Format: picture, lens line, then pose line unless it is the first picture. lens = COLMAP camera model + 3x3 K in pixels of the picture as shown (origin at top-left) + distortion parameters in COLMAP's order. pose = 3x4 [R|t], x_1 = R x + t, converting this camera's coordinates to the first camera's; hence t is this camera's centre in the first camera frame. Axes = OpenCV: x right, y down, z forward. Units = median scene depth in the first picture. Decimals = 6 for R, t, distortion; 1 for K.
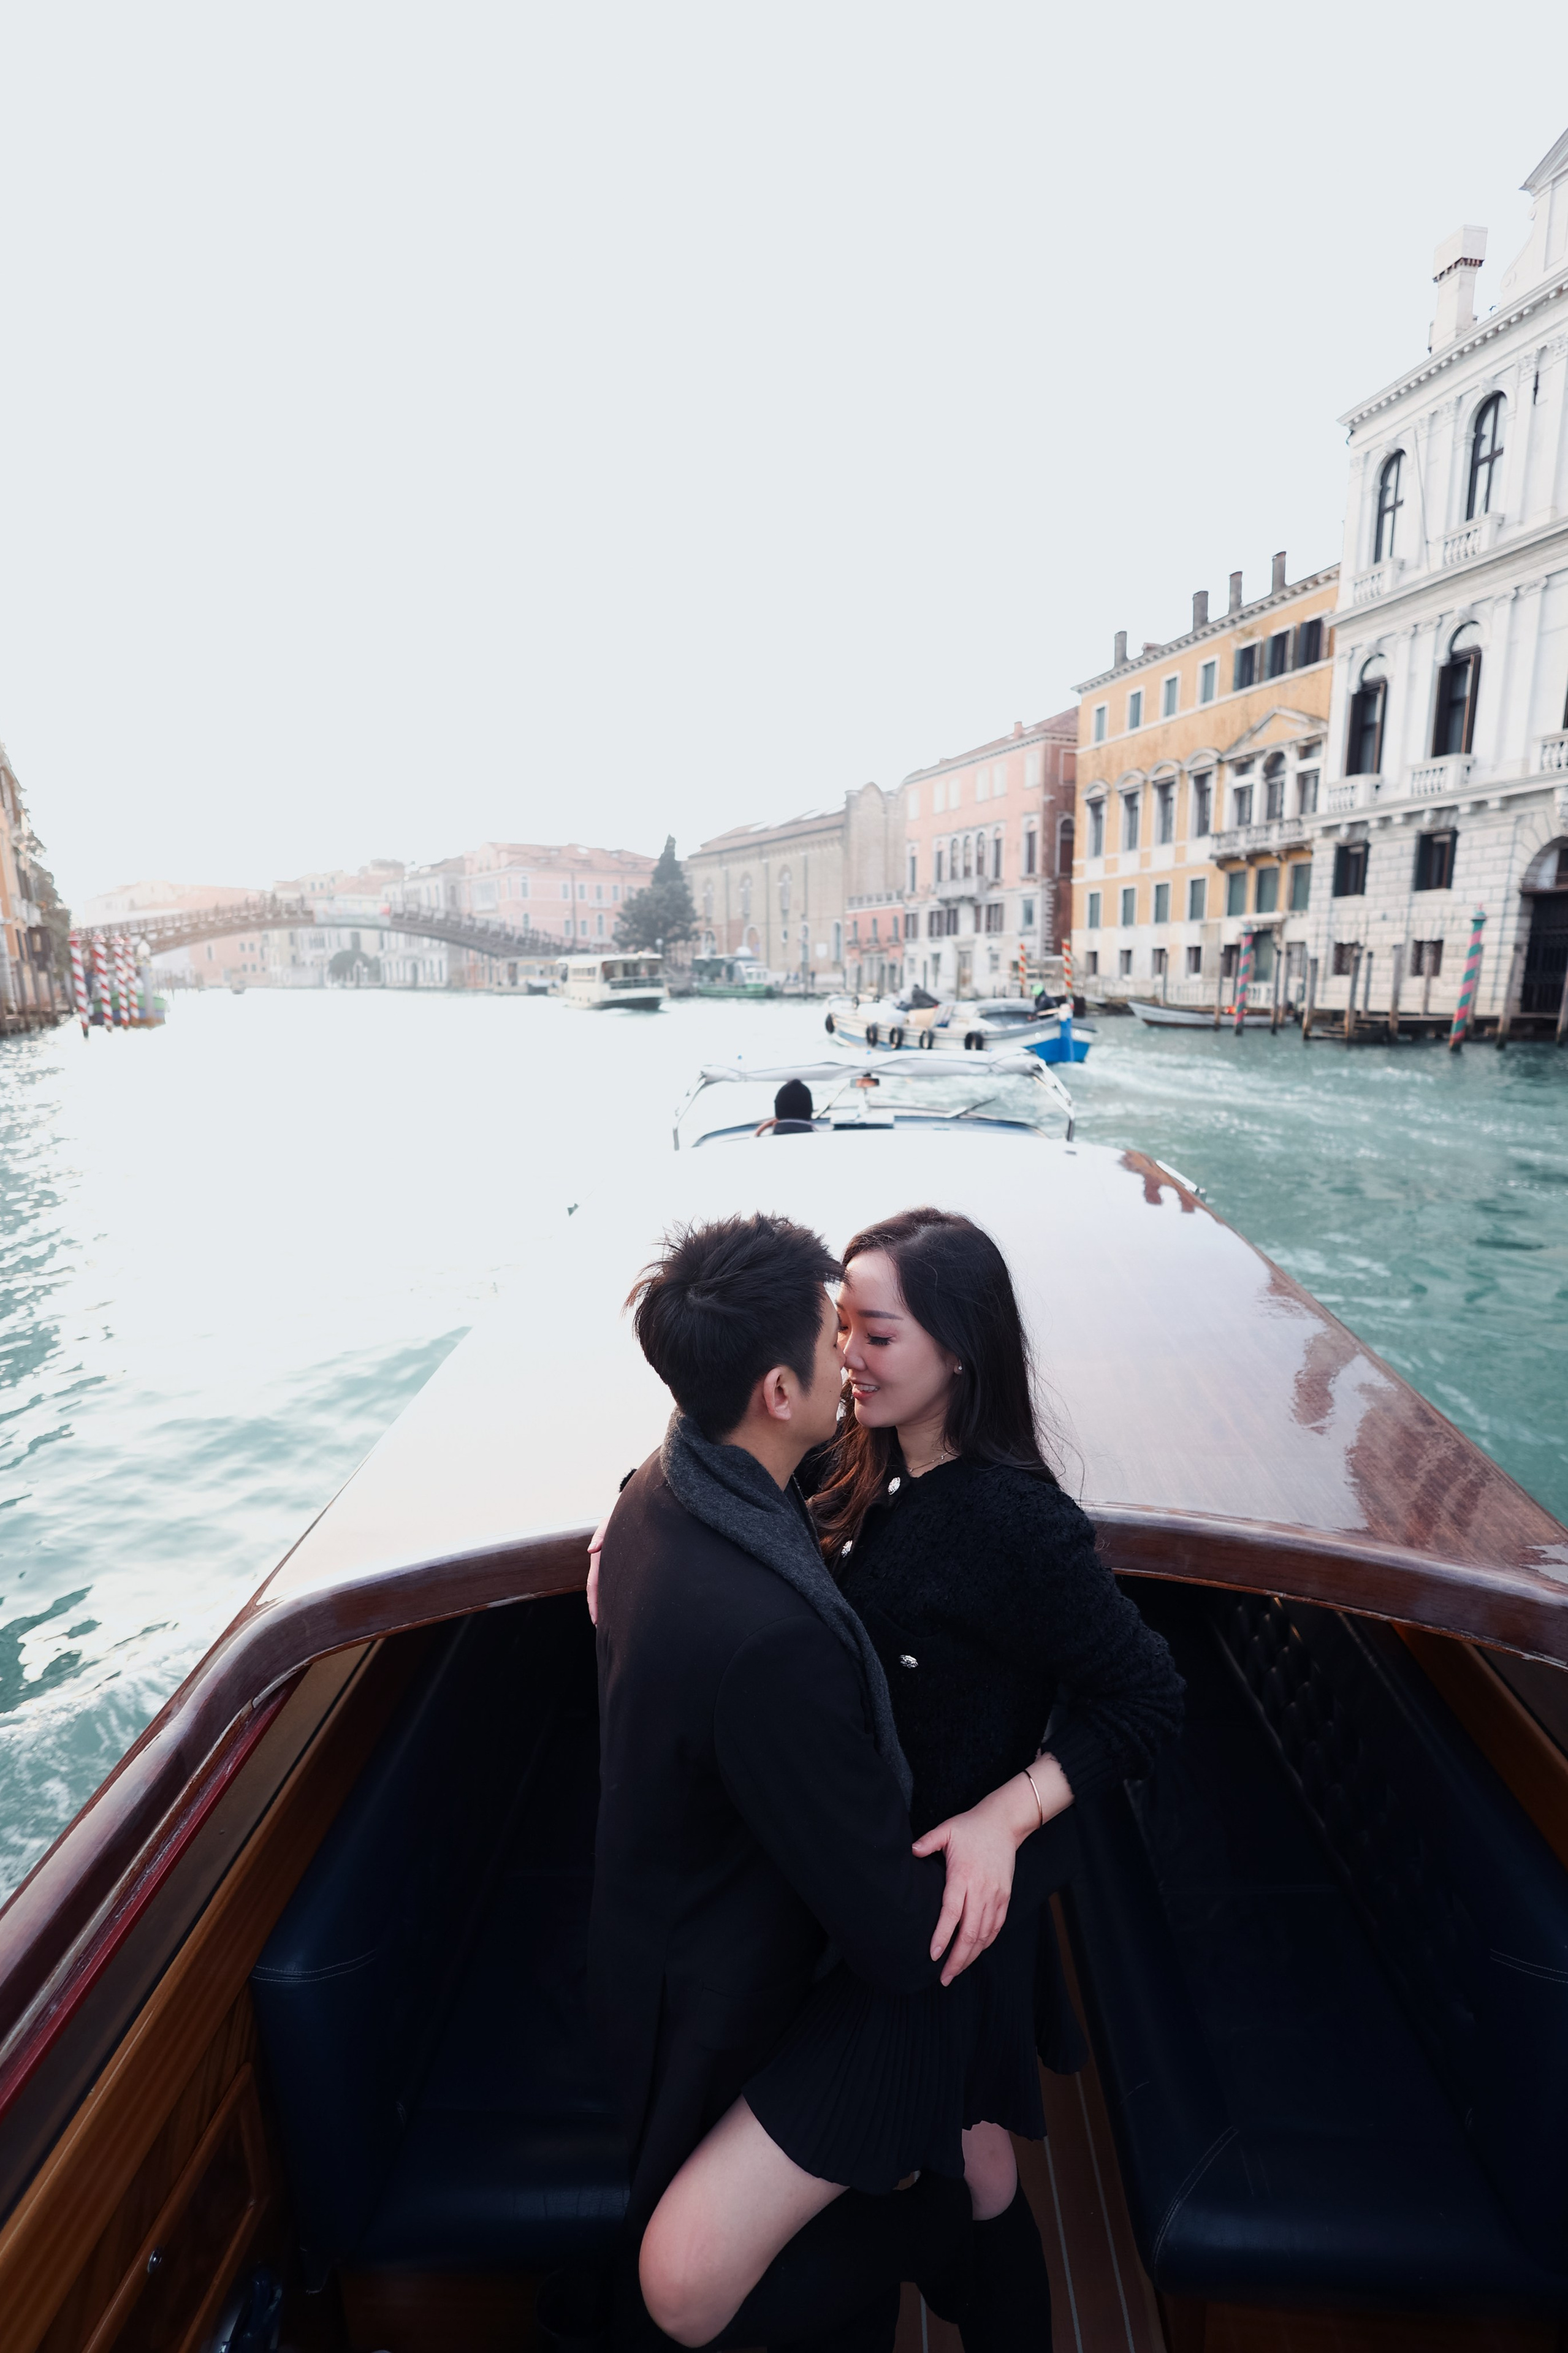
lens RADIAL K [[1074.4, 0, 784.0], [0, 1074.4, 1176.5], [0, 0, 1]] dist [-0.001248, -0.000095]
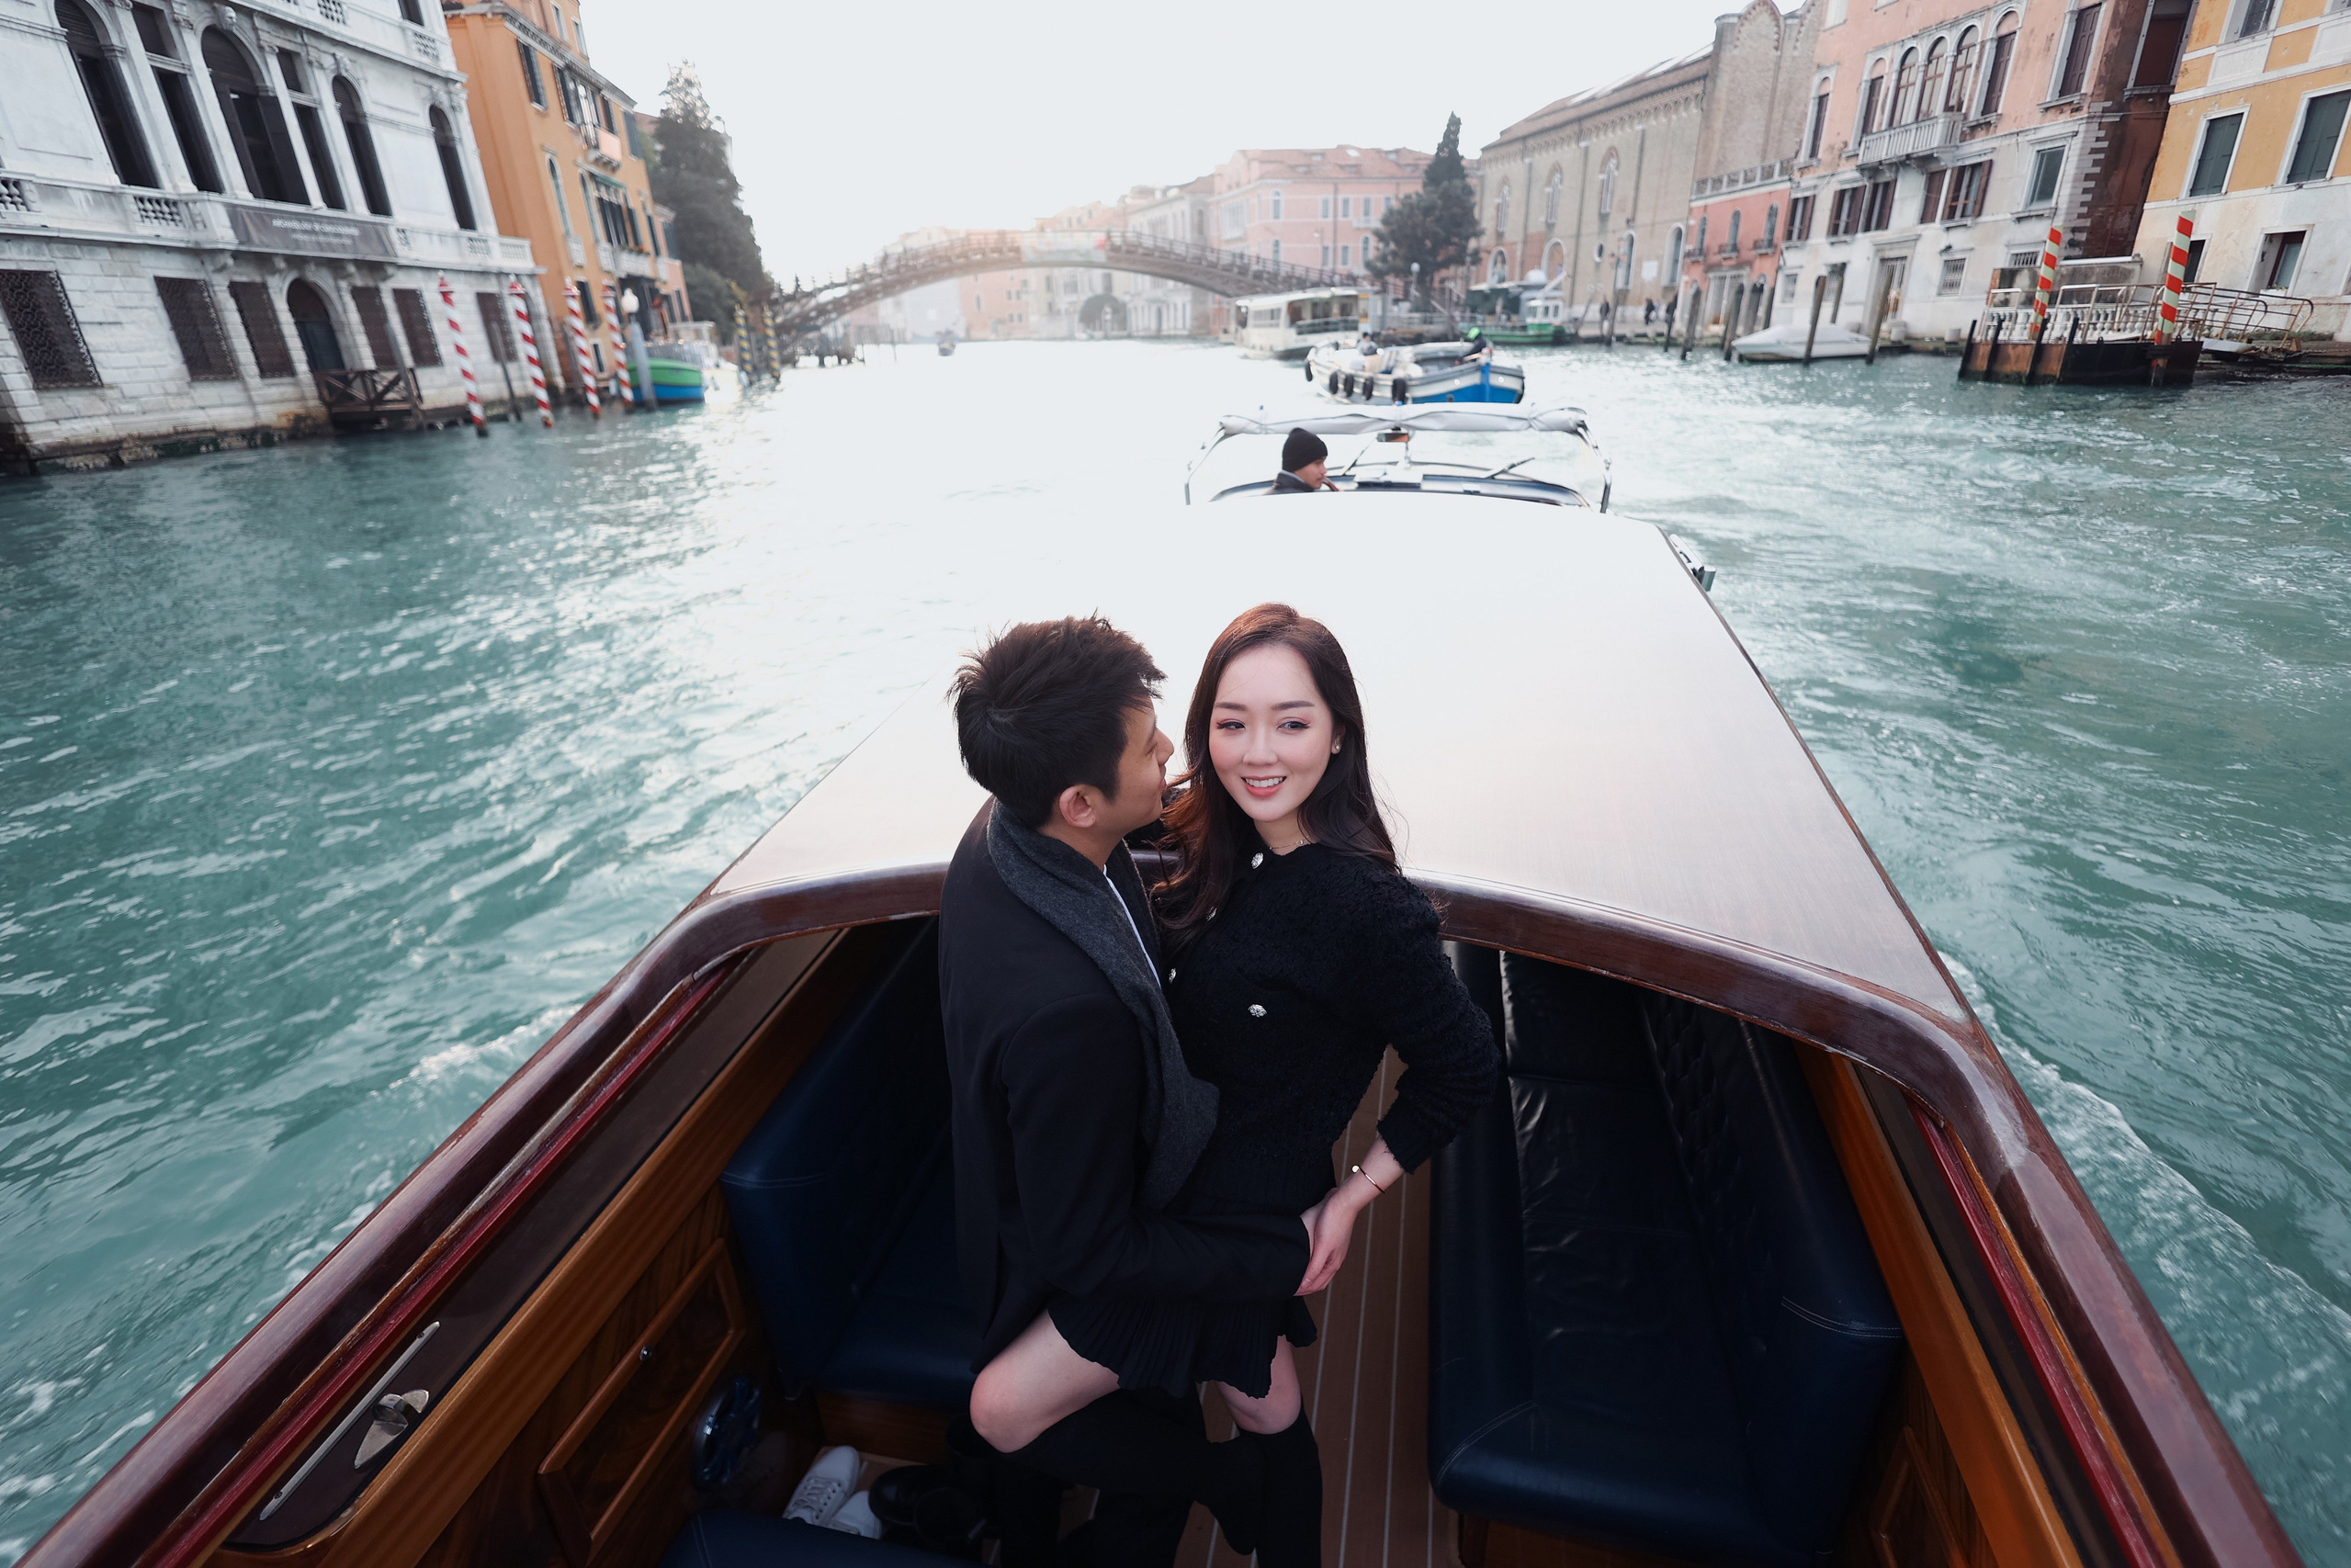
lens RADIAL K [[1073.4, 0, 1176.6], [0, 1073.4, 769.7], [0, 0, 1]] dist [-0.001248, -0.000095]
pose [[0.936232, 0.110698, -0.333491, 0.014458], [-0.036778, 0.974738, 0.220302, -0.028840], [0.349453, -0.193988, 0.916652, 0.153942]]
